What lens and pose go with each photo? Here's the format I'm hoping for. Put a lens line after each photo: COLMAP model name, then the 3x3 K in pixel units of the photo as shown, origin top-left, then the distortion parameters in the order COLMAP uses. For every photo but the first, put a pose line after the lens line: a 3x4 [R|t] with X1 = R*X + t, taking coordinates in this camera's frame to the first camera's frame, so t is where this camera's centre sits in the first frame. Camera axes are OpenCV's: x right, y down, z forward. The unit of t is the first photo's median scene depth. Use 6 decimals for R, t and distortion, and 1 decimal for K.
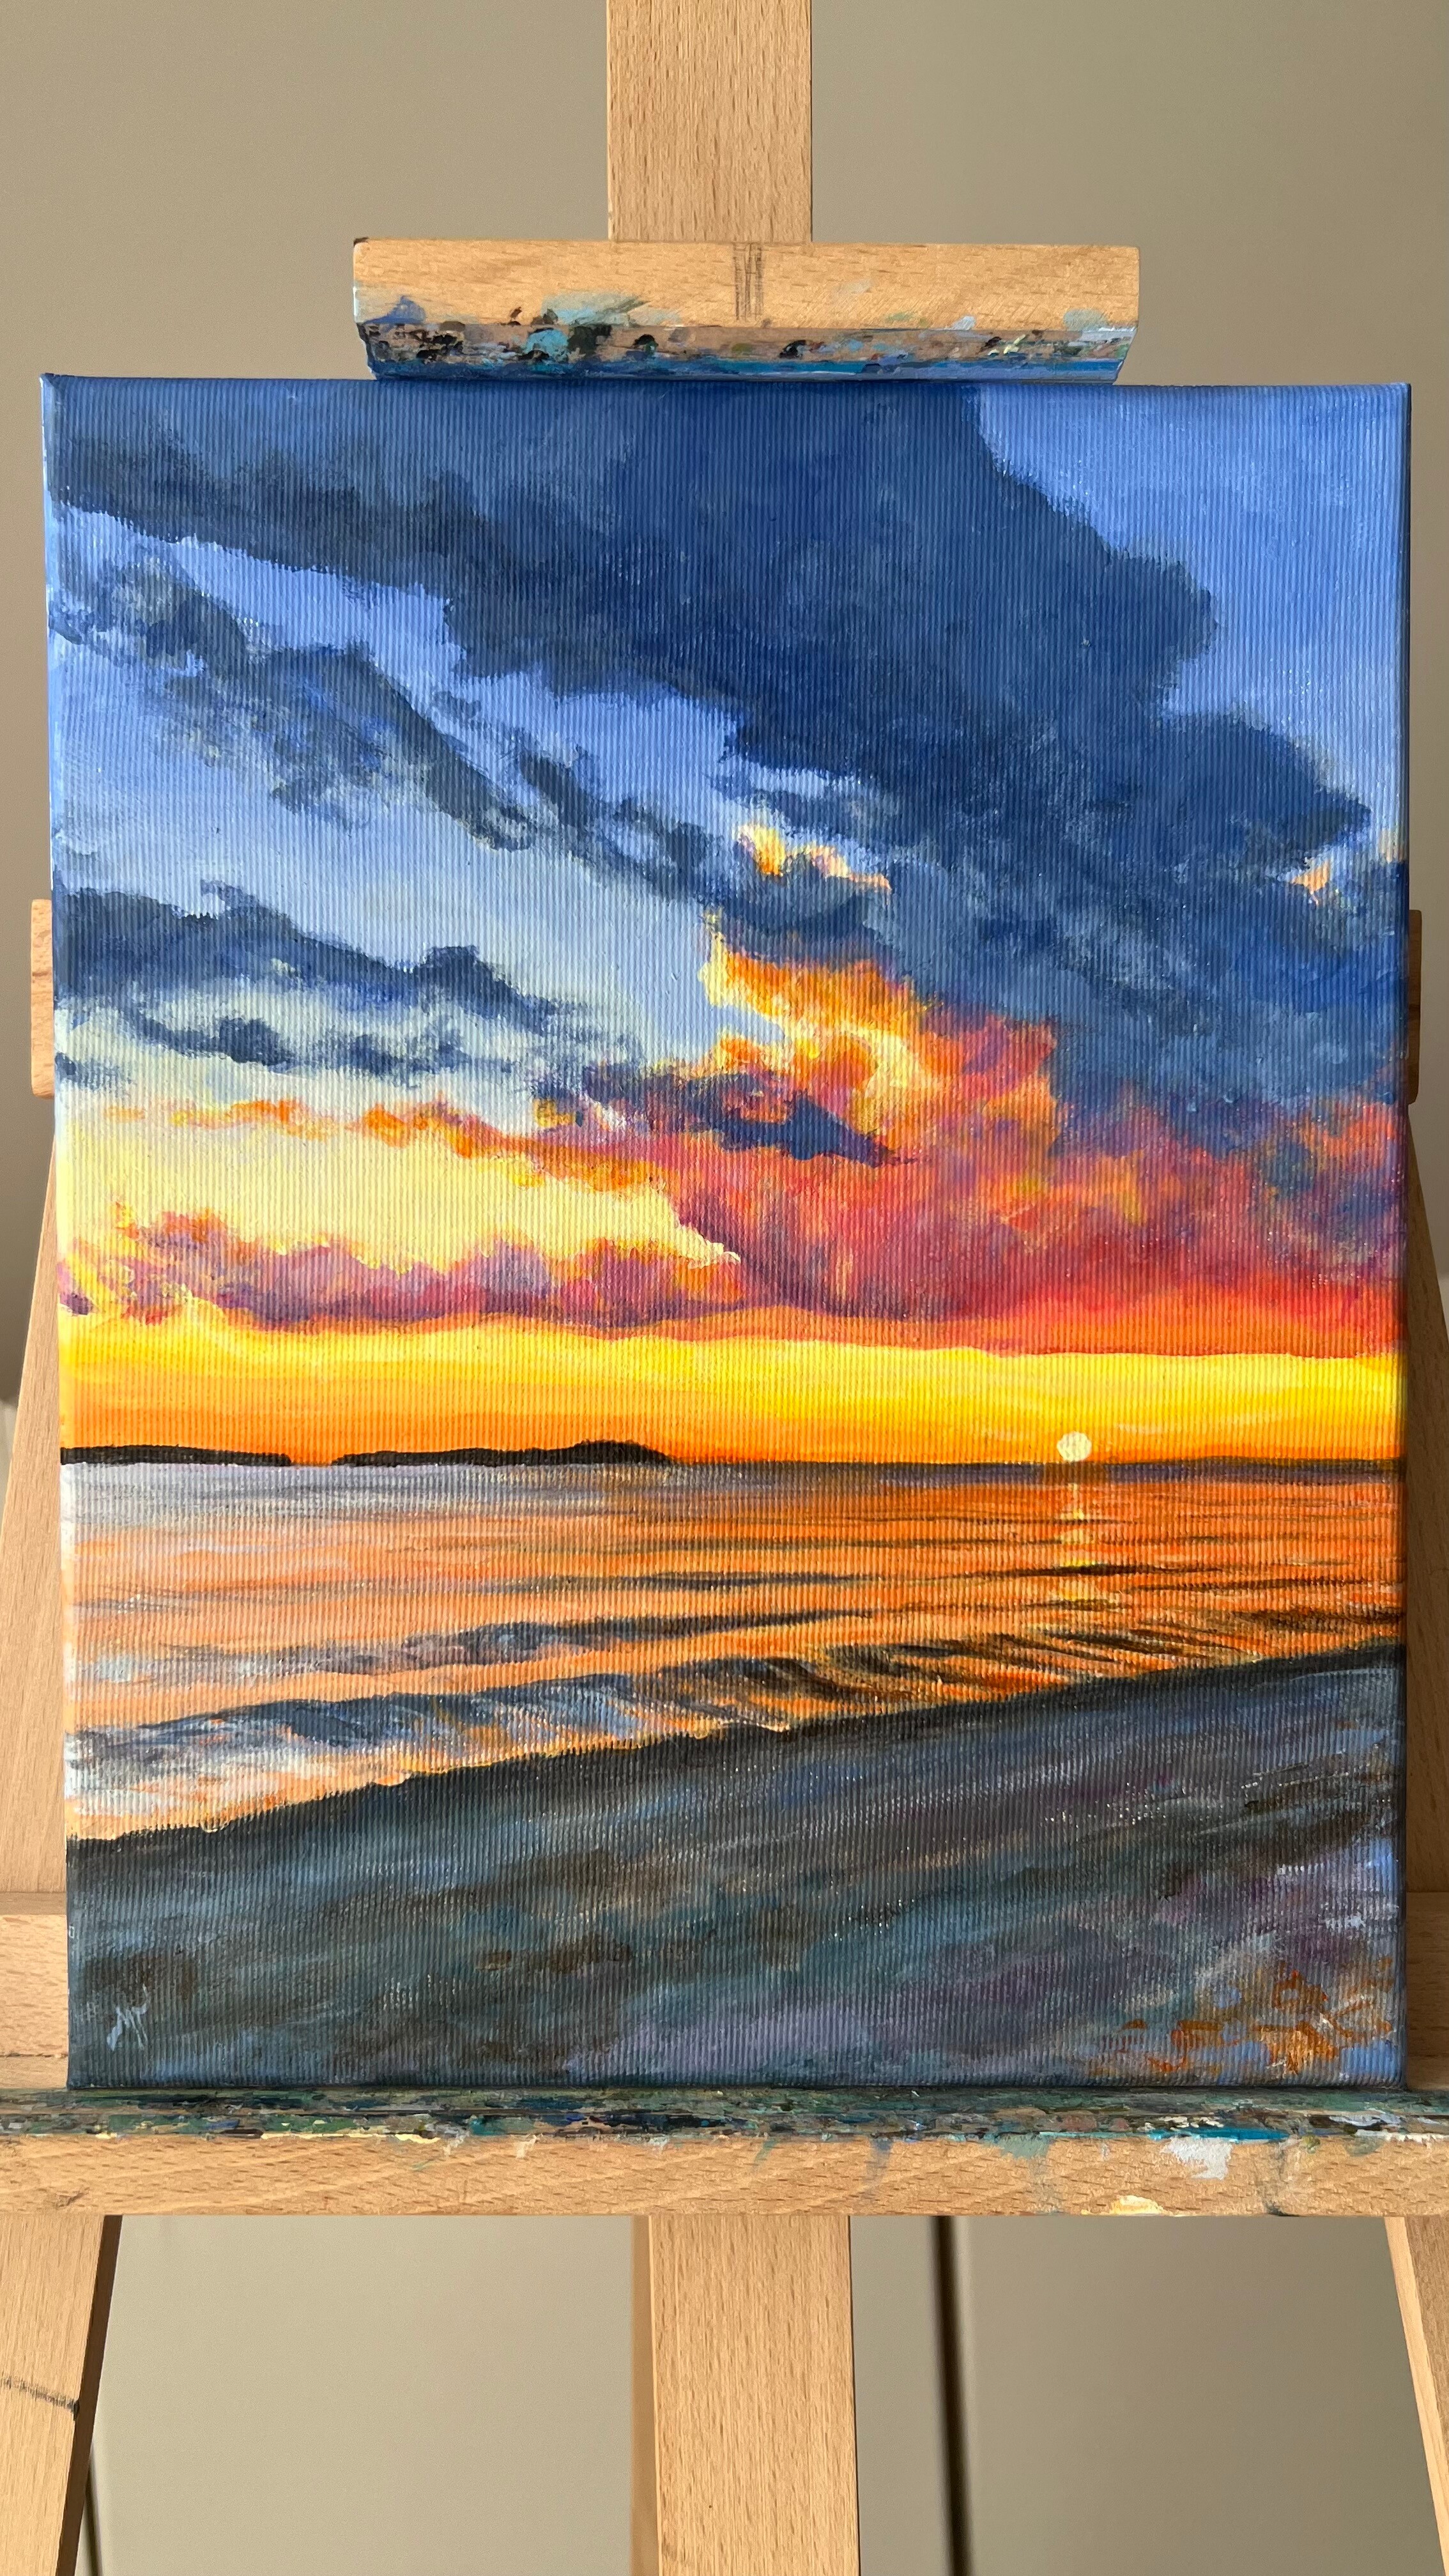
lens RADIAL K [[2058.0, 0, 737.2], [0, 2058.0, 1286.1], [0, 0, 1]] dist [0.044018, -0.088221]
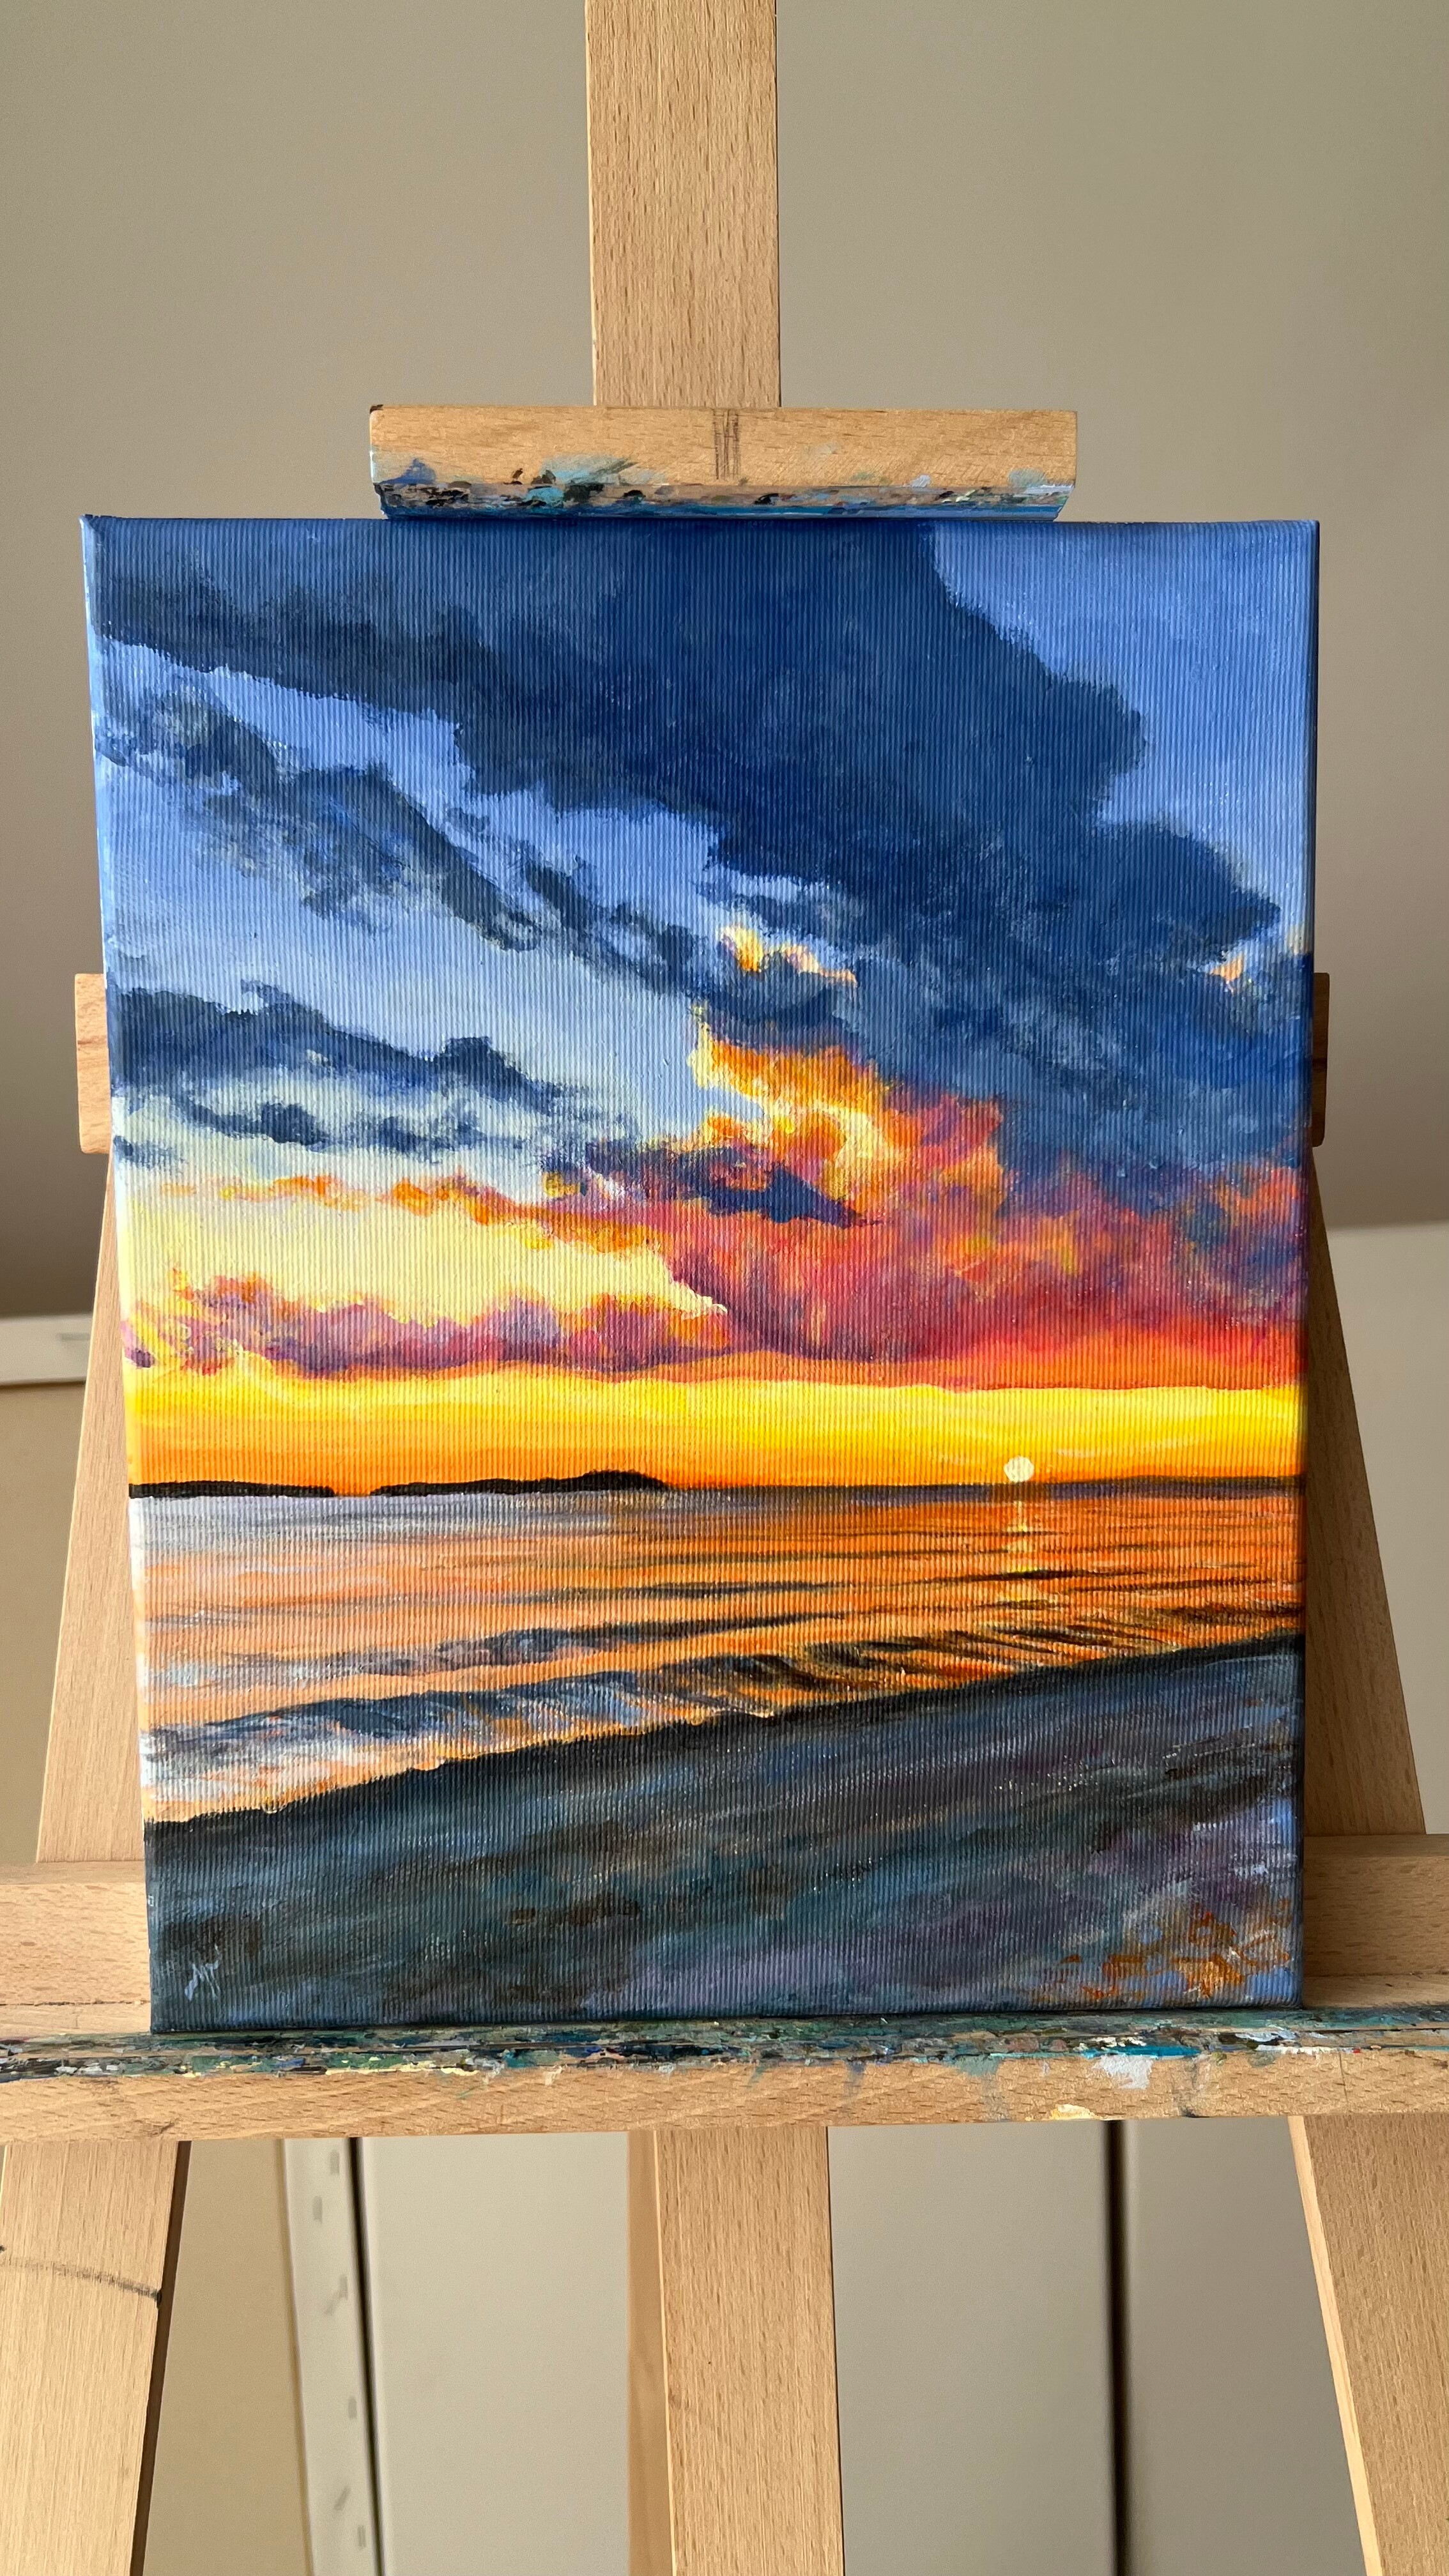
lens RADIAL K [[2058.0, 0, 749.0], [0, 2058.0, 1294.7], [0, 0, 1]] dist [0.044018, -0.088221]
pose [[0.999495, -0.012042, 0.029418, -0.019655], [0.009922, 0.997413, 0.071194, -0.102733], [-0.030200, -0.070866, 0.997029, -0.132913]]
